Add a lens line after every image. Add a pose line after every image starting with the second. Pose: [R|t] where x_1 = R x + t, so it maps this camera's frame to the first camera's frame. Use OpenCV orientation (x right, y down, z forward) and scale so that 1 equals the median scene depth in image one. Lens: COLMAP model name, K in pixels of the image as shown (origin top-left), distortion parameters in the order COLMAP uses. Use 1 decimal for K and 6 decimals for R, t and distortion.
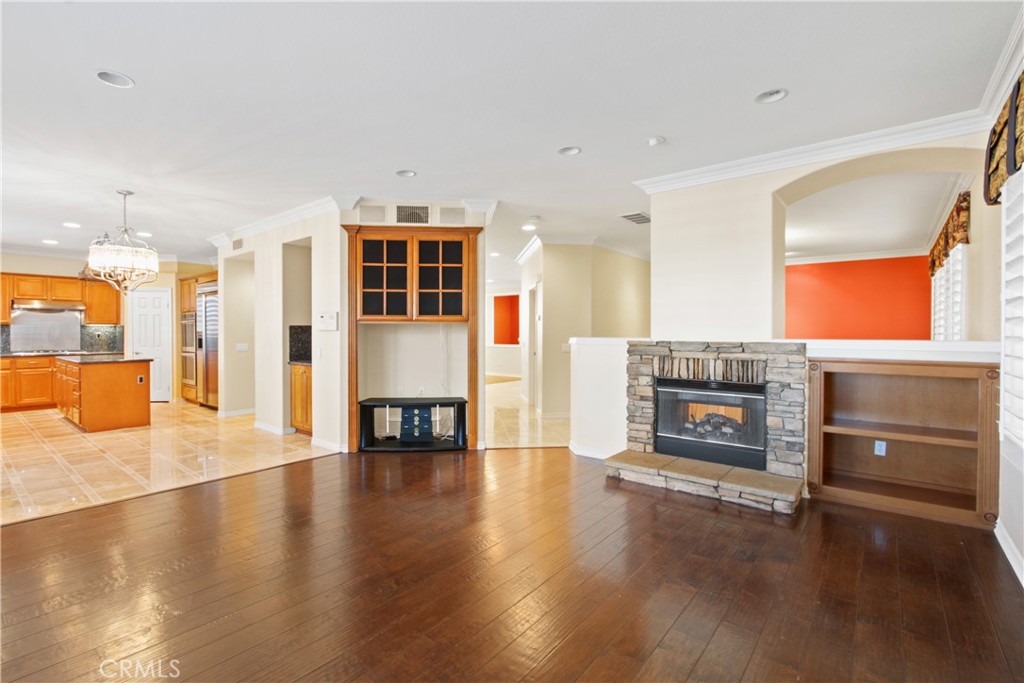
lens RADIAL K [[466.2, 0, 510.2], [0, 466.2, 339.9], [0, 0, 1]] dist [-0.016350, 0.003273]
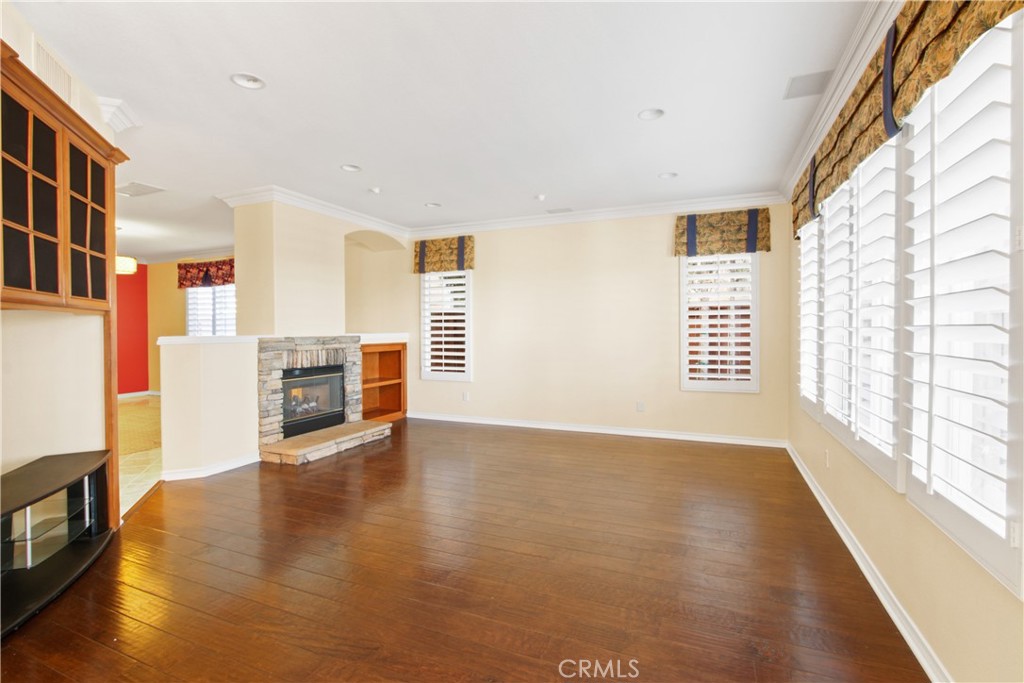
lens RADIAL K [[466.2, 0, 512.4], [0, 466.2, 335.2], [0, 0, 1]] dist [-0.016350, 0.003273]
pose [[-0.275154, -0.013329, 0.961308, -0.936138], [0.019480, 0.999621, 0.019436, -0.013321], [-0.961203, 0.024074, -0.274790, 0.823093]]
